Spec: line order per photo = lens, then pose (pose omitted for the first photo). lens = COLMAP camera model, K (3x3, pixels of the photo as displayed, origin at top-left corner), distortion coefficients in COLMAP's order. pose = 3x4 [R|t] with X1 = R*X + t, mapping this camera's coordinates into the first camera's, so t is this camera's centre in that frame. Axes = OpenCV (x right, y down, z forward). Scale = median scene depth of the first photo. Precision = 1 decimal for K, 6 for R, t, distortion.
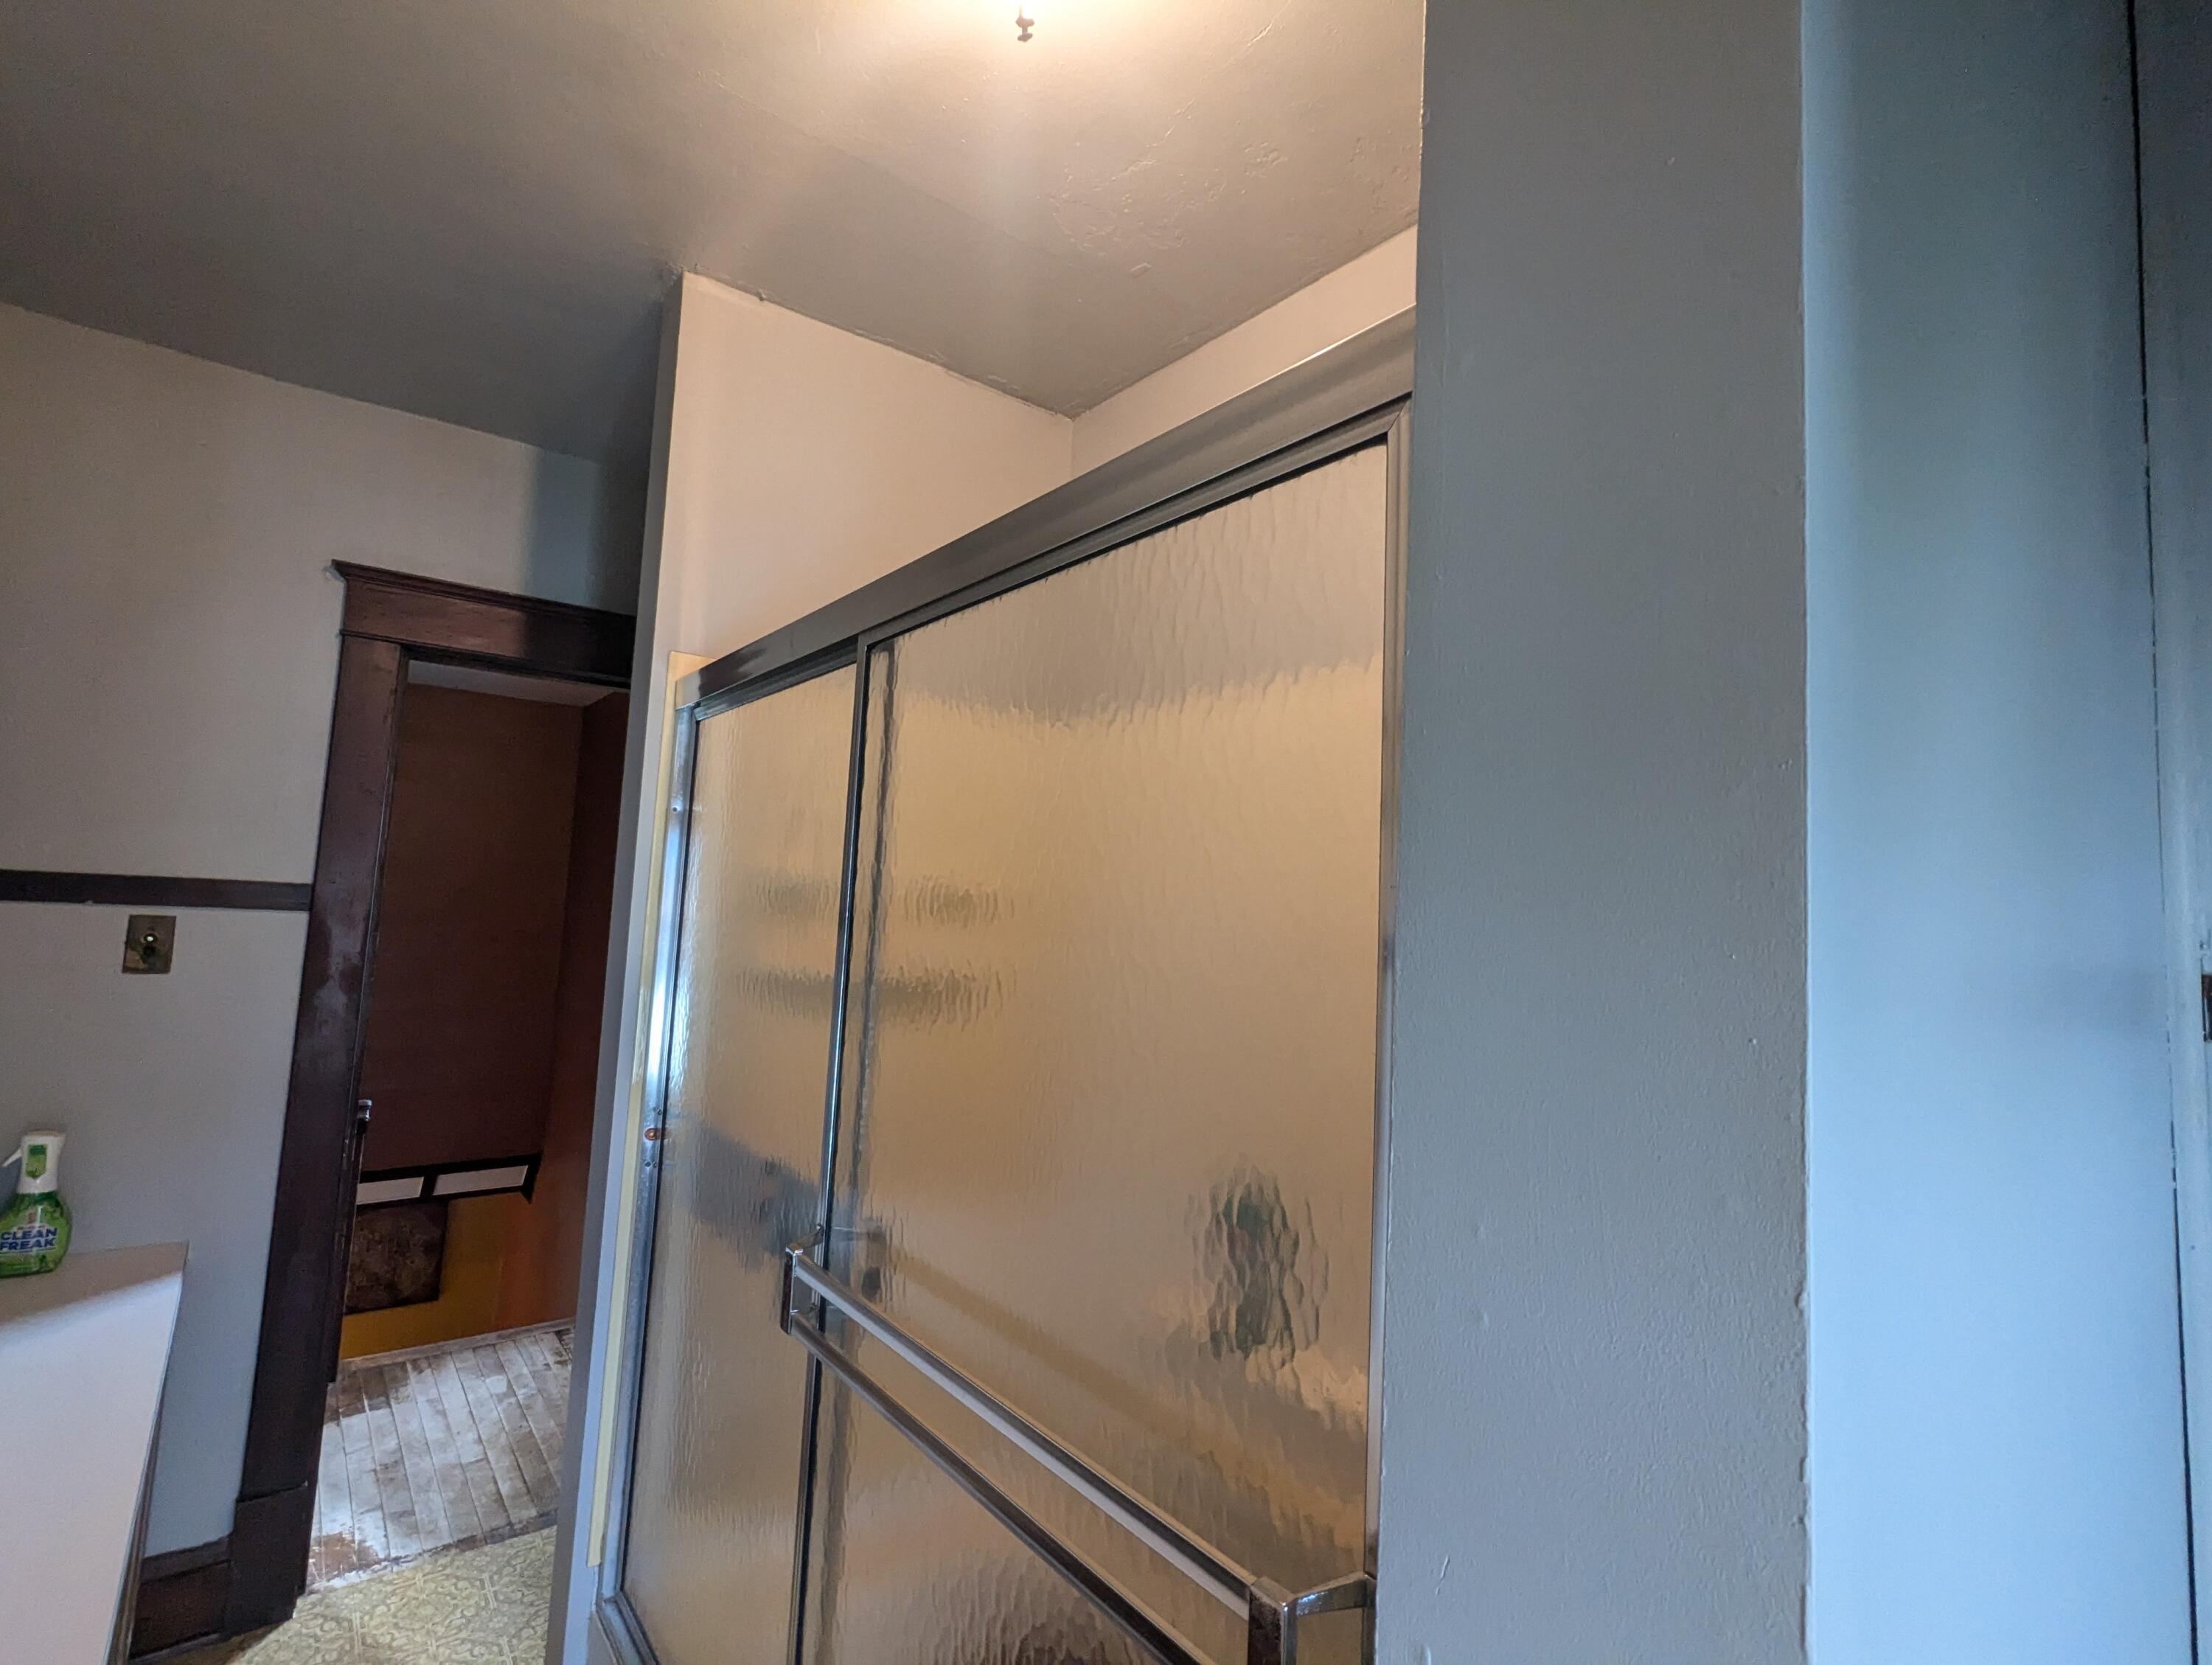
lens RADIAL K [[1044.1, 0, 1108.9], [0, 1044.1, 831.2], [0, 0, 1]] dist [-0.001315, 0.000296]
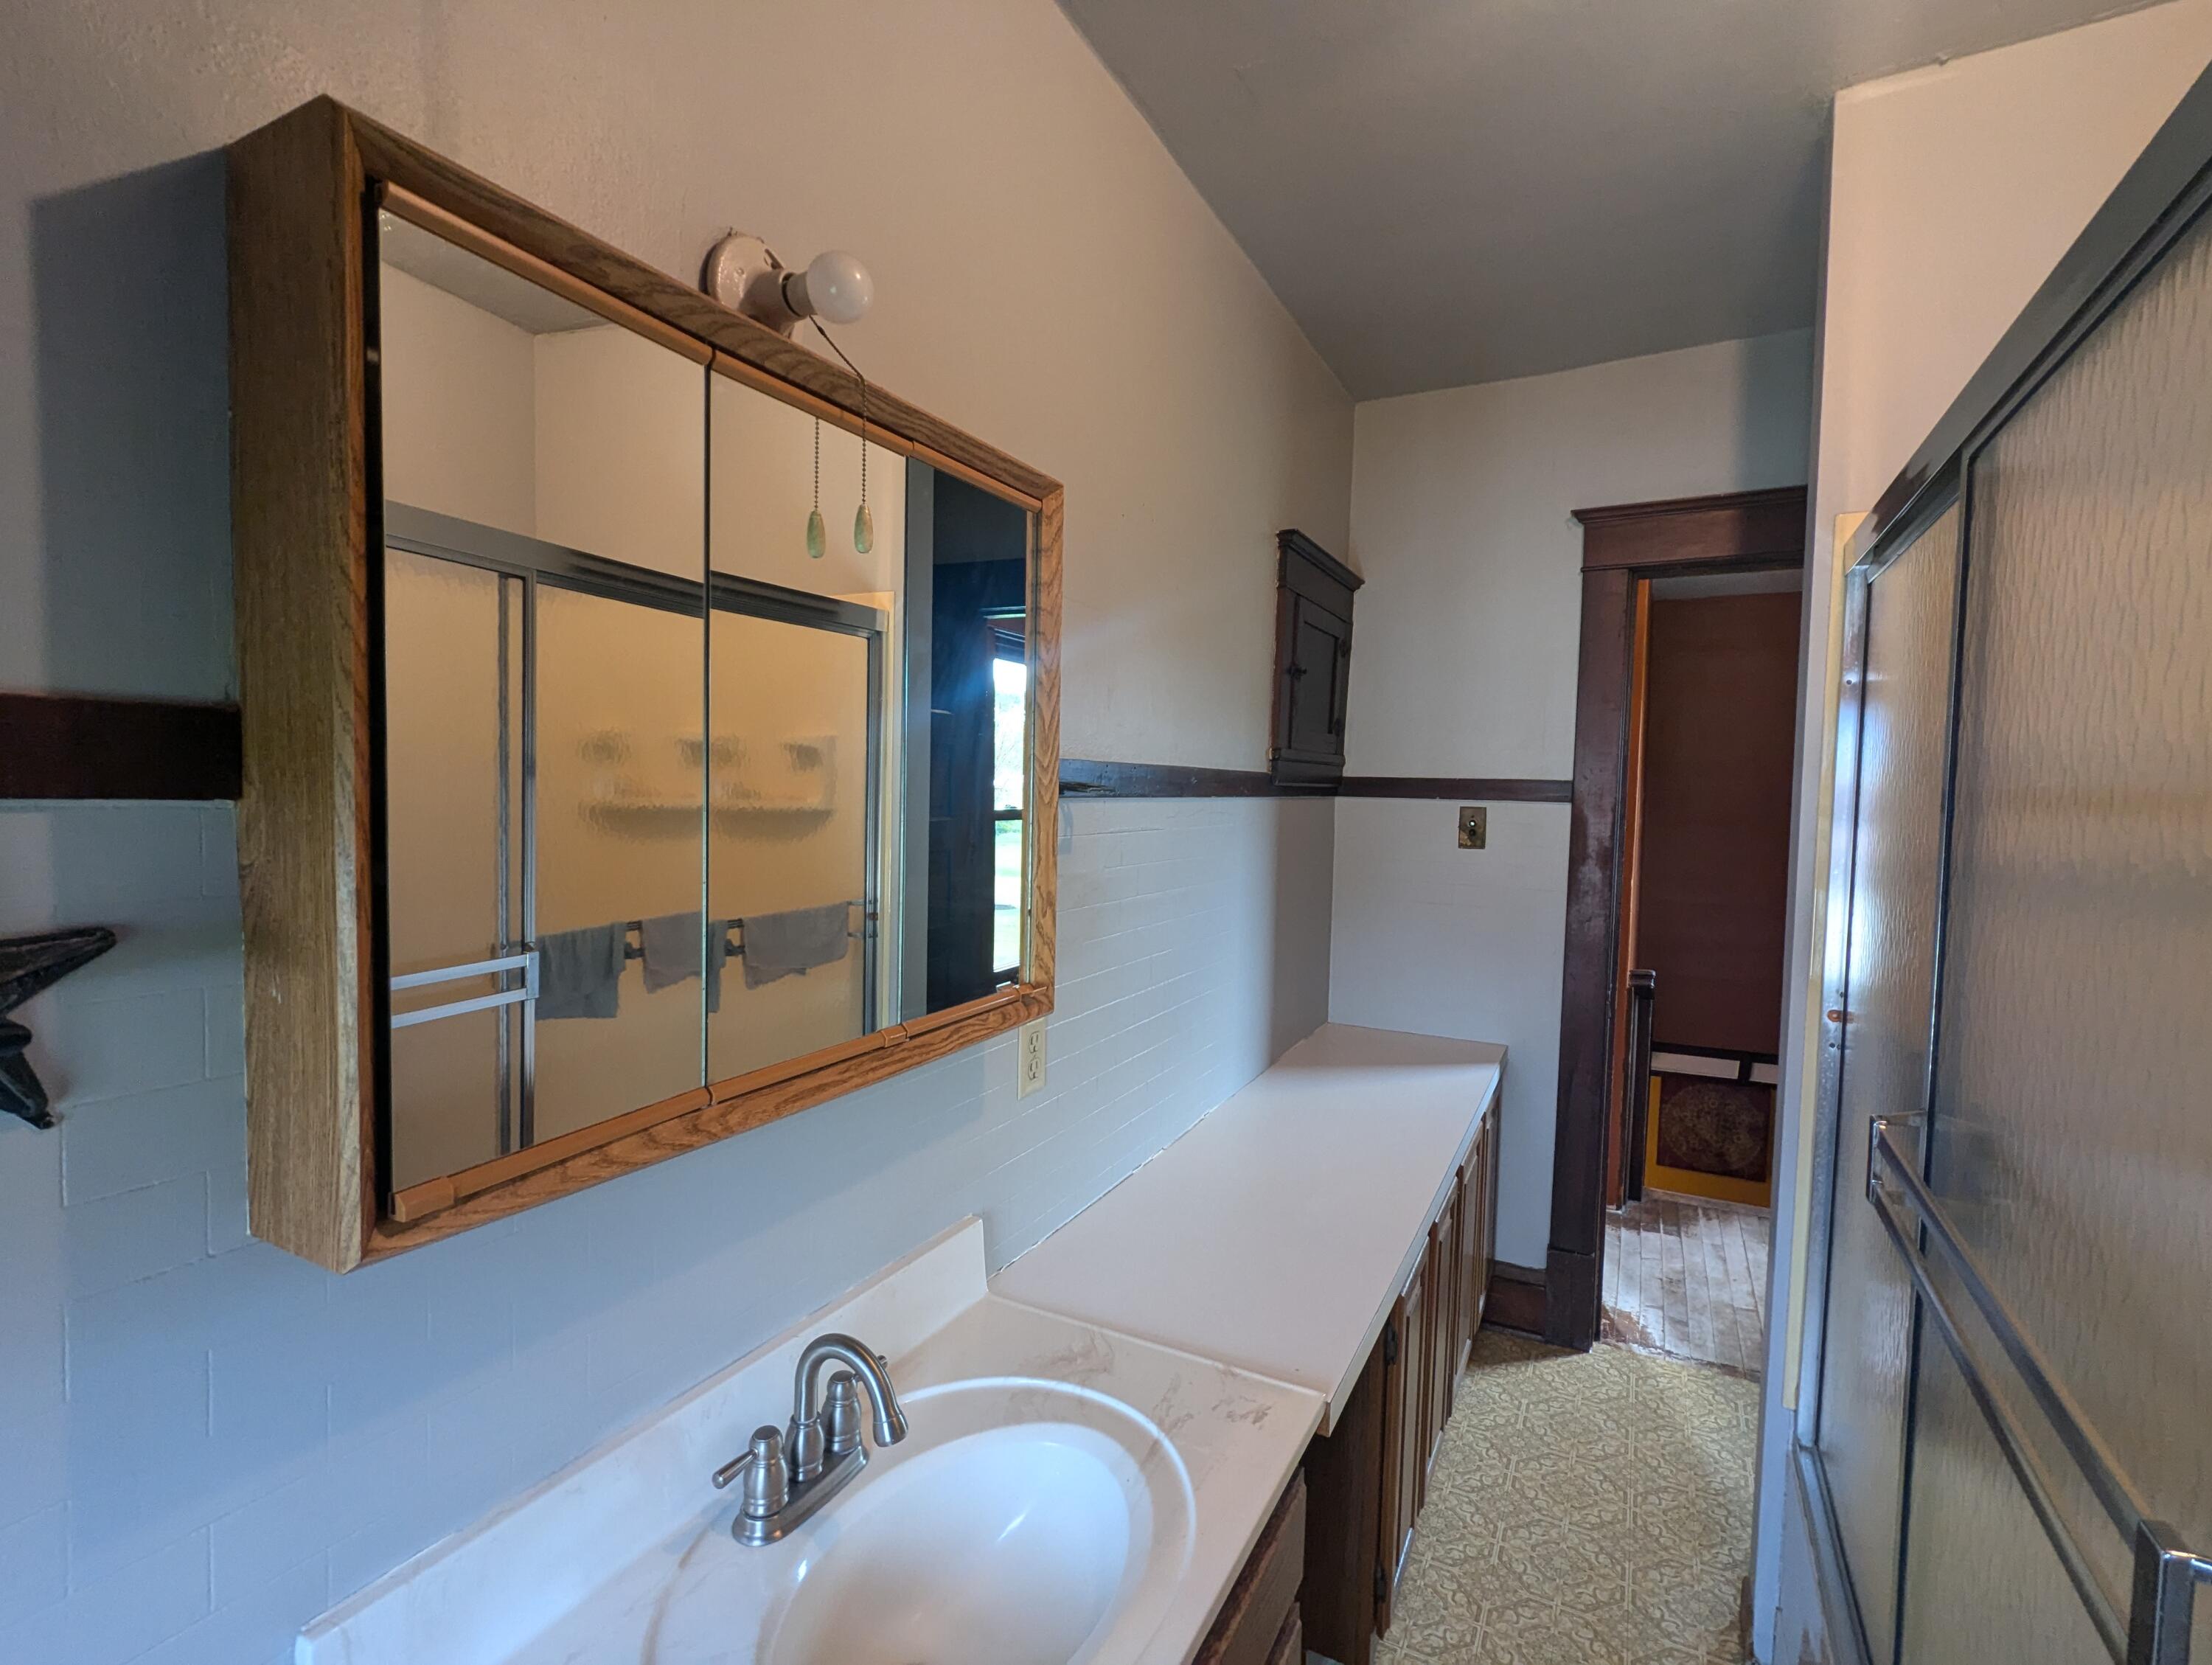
lens RADIAL K [[1044.1, 0, 1097.7], [0, 1044.1, 835.6], [0, 0, 1]] dist [-0.001315, 0.000296]
pose [[0.402141, 0.009755, -0.915526, 0.132554], [0.073976, 0.996328, 0.043110, 0.019586], [0.912584, -0.085063, 0.399943, -0.009004]]
